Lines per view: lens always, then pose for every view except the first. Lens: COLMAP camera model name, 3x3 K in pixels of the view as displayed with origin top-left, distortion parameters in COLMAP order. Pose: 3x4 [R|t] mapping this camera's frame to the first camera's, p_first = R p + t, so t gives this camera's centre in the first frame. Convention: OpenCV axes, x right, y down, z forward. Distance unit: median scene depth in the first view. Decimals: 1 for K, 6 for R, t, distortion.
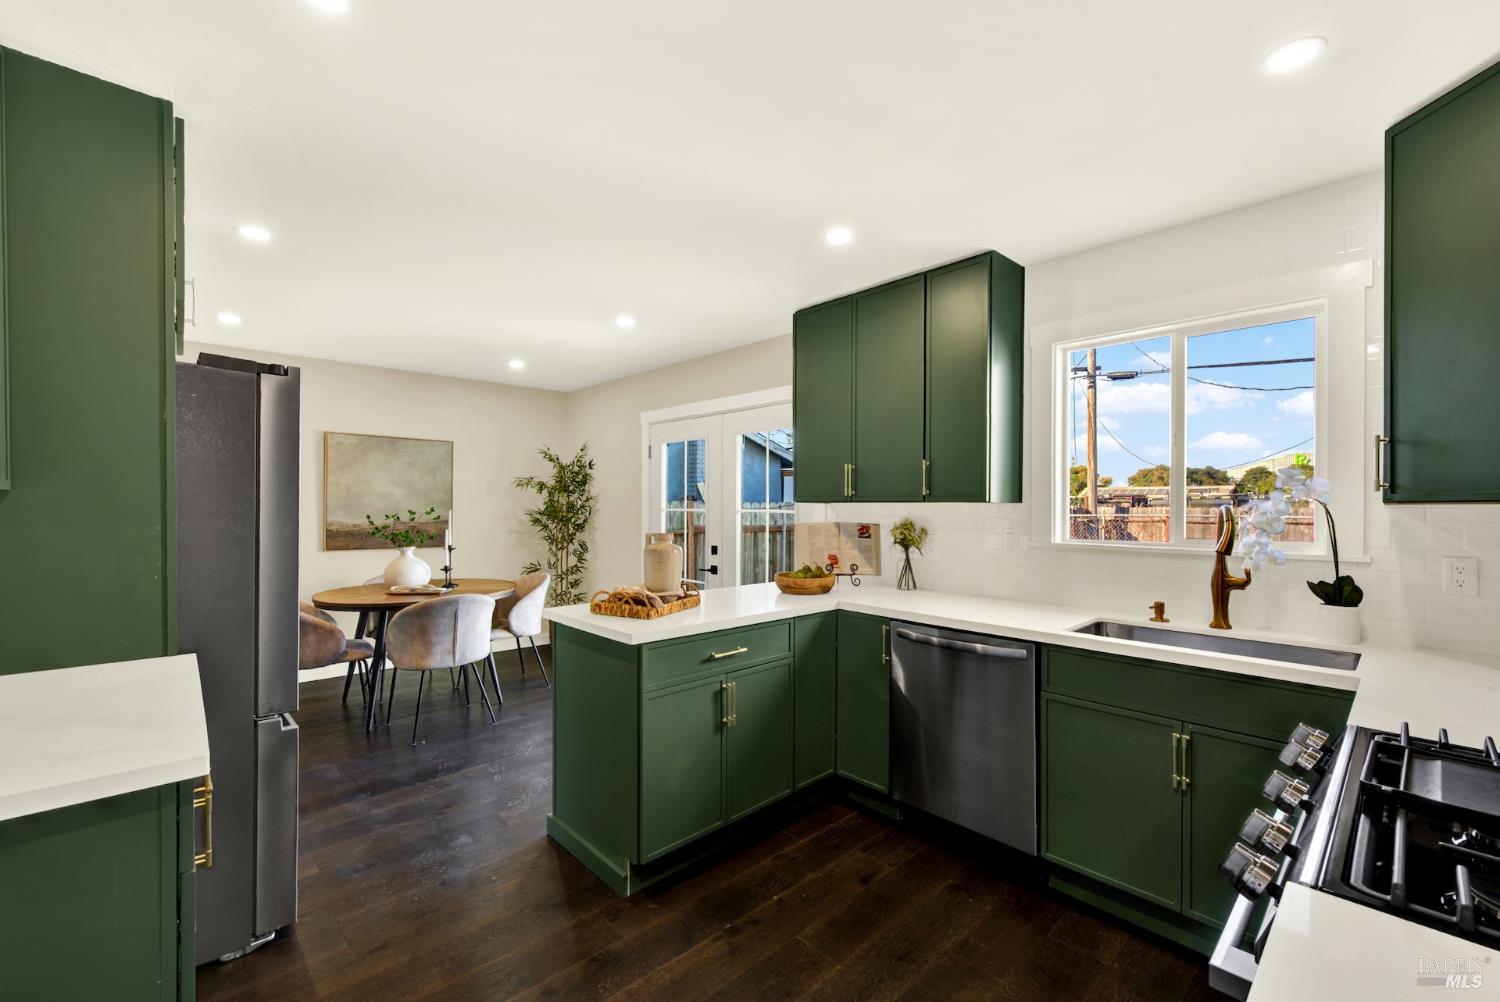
lens RADIAL K [[615.7, 0, 755.1], [0, 615.7, 514.4], [0, 0, 1]] dist [0.001009, -0.000198]
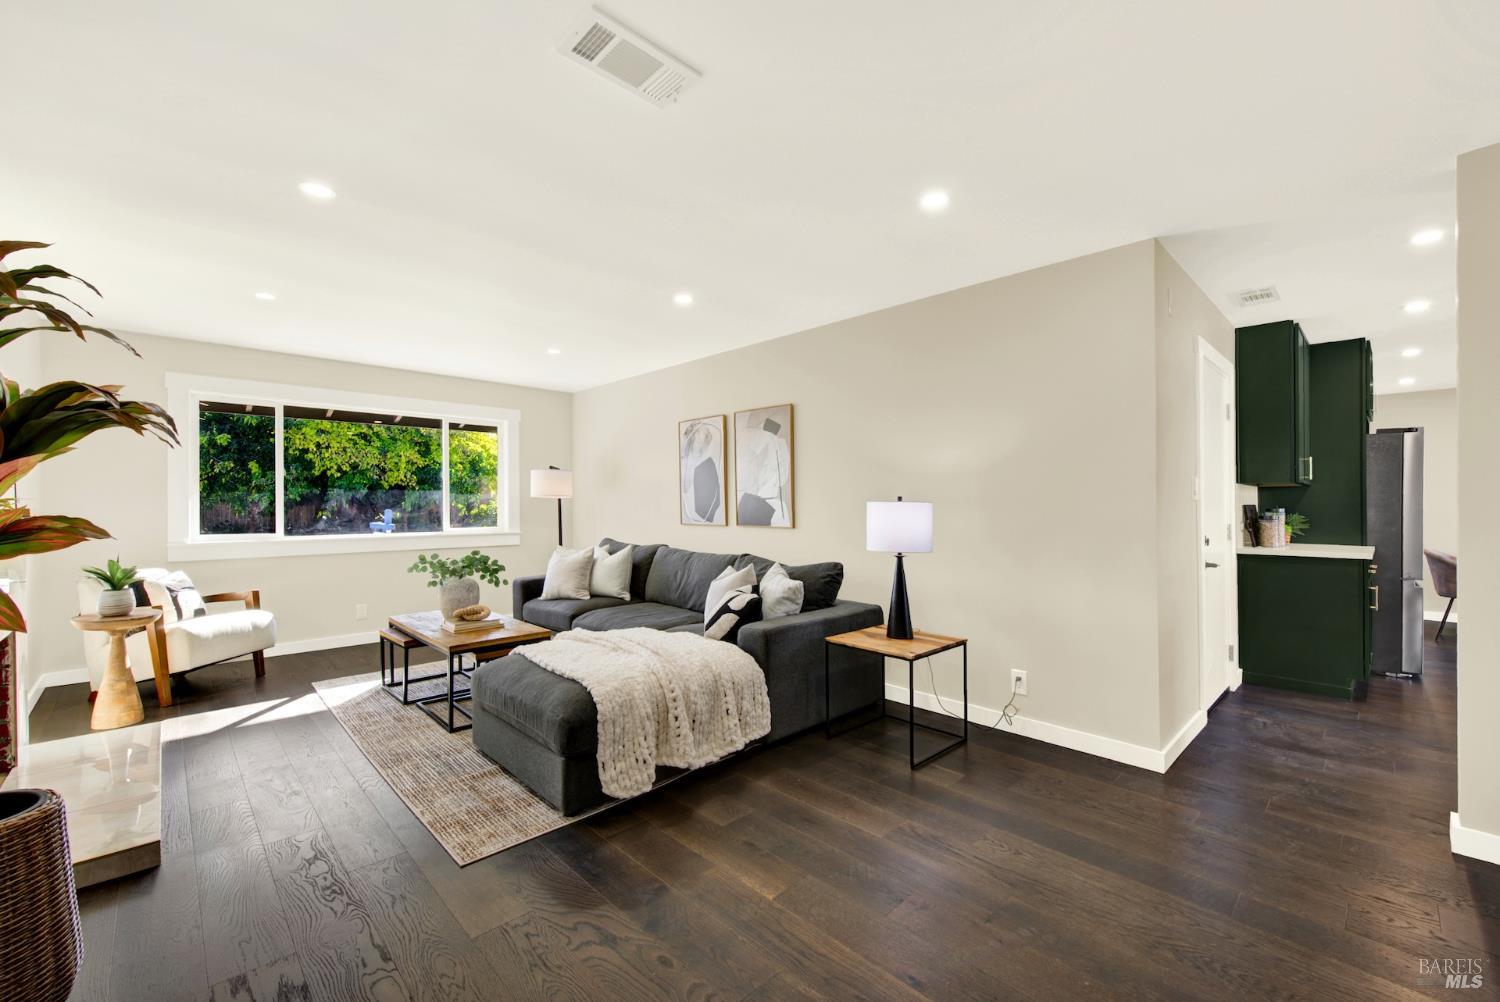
lens RADIAL K [[615.7, 0, 763.7], [0, 615.7, 504.7], [0, 0, 1]] dist [0.001009, -0.000198]
pose [[0.027418, -0.010621, -0.999568, 0.820271], [-0.010669, 0.999883, -0.010917, 0.054604], [0.999567, 0.010963, 0.027301, -0.836184]]
